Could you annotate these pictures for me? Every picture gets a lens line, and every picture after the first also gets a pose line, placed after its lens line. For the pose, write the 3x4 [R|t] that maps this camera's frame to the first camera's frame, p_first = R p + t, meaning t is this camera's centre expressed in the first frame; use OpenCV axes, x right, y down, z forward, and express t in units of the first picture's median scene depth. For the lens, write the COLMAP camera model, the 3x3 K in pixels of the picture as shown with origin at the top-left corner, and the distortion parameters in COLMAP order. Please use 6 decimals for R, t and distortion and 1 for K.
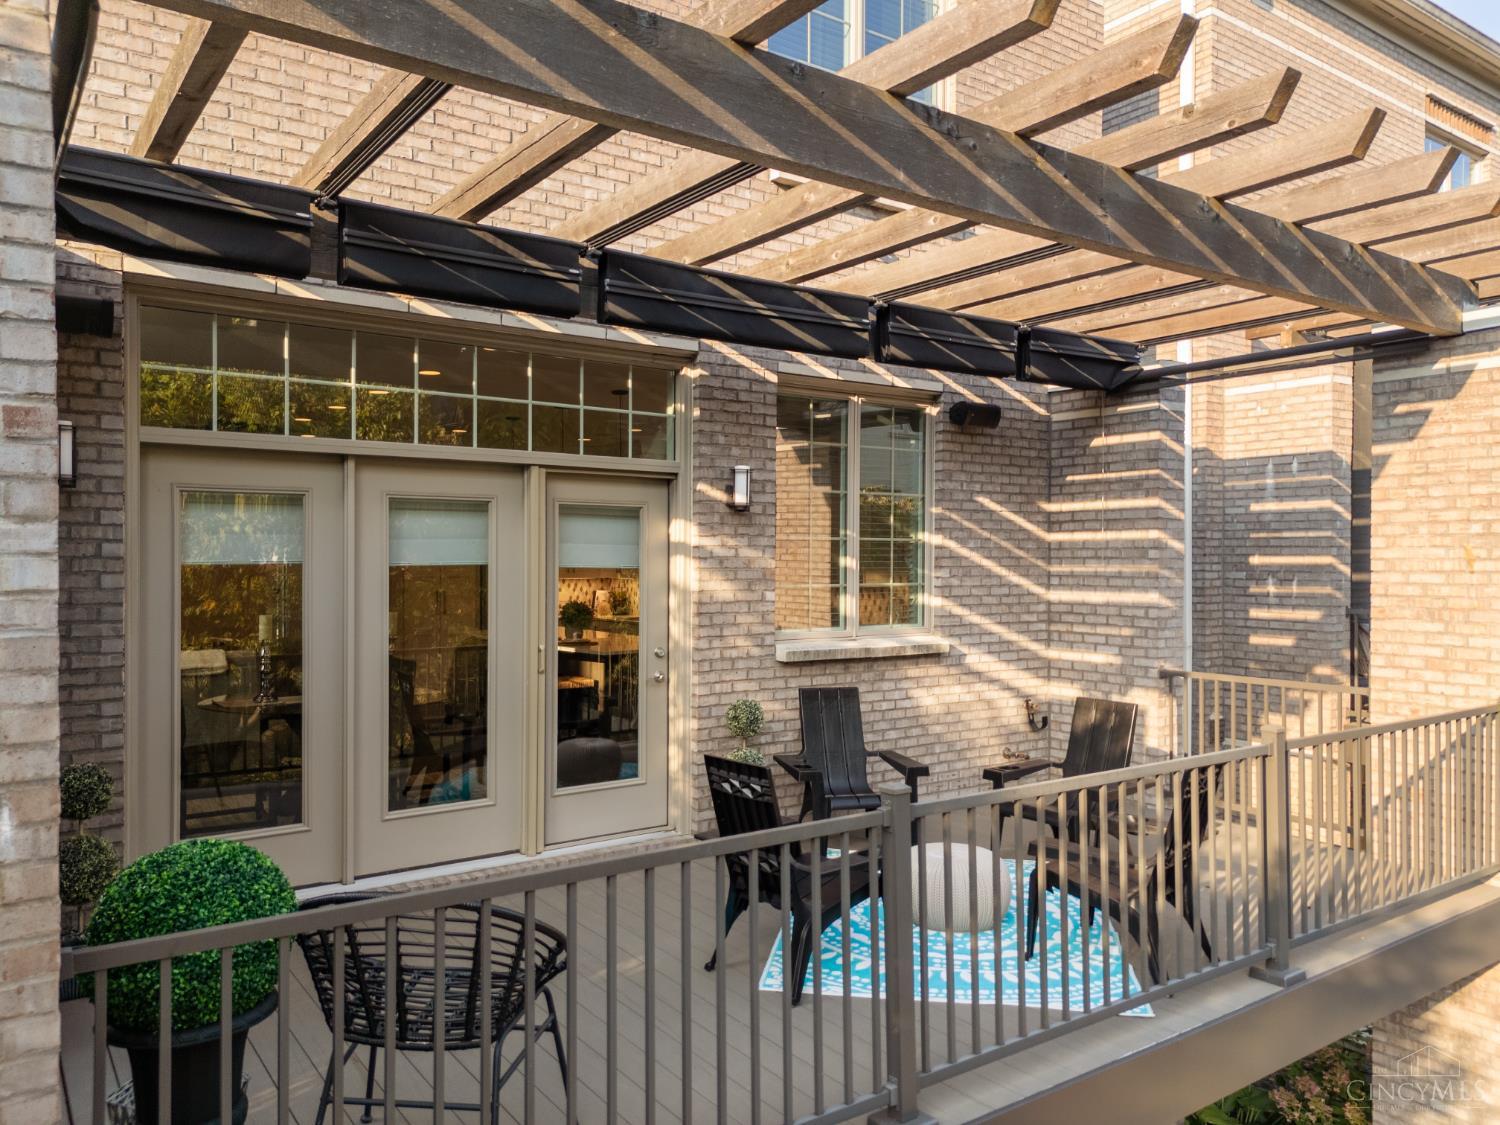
lens RADIAL K [[1109.7, 0, 750.0], [0, 1109.7, 562.5], [0, 0, 1]] dist [-0.061191, -0.001883]
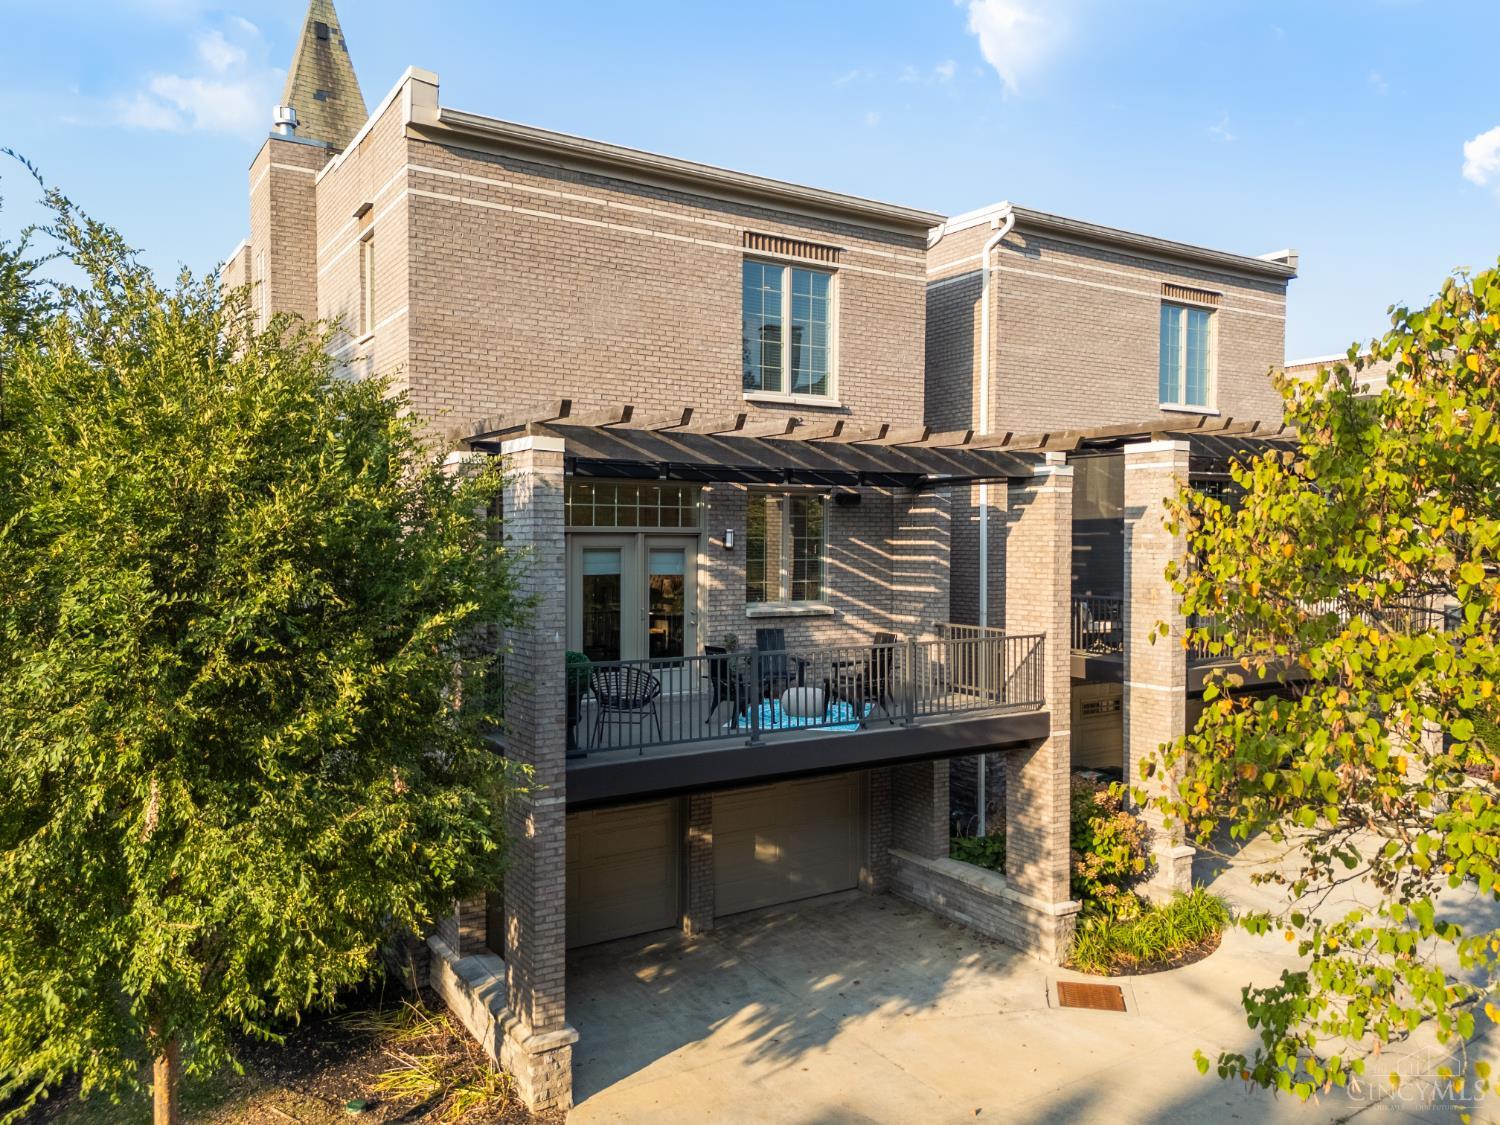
lens RADIAL K [[1109.7, 0, 750.0], [0, 1109.7, 562.5], [0, 0, 1]] dist [-0.061191, -0.001883]
pose [[0.998655, 0.002141, -0.051800, 0.132304], [-0.001450, 0.999910, 0.013366, -0.044571], [0.051824, -0.013273, 0.998568, -1.094611]]
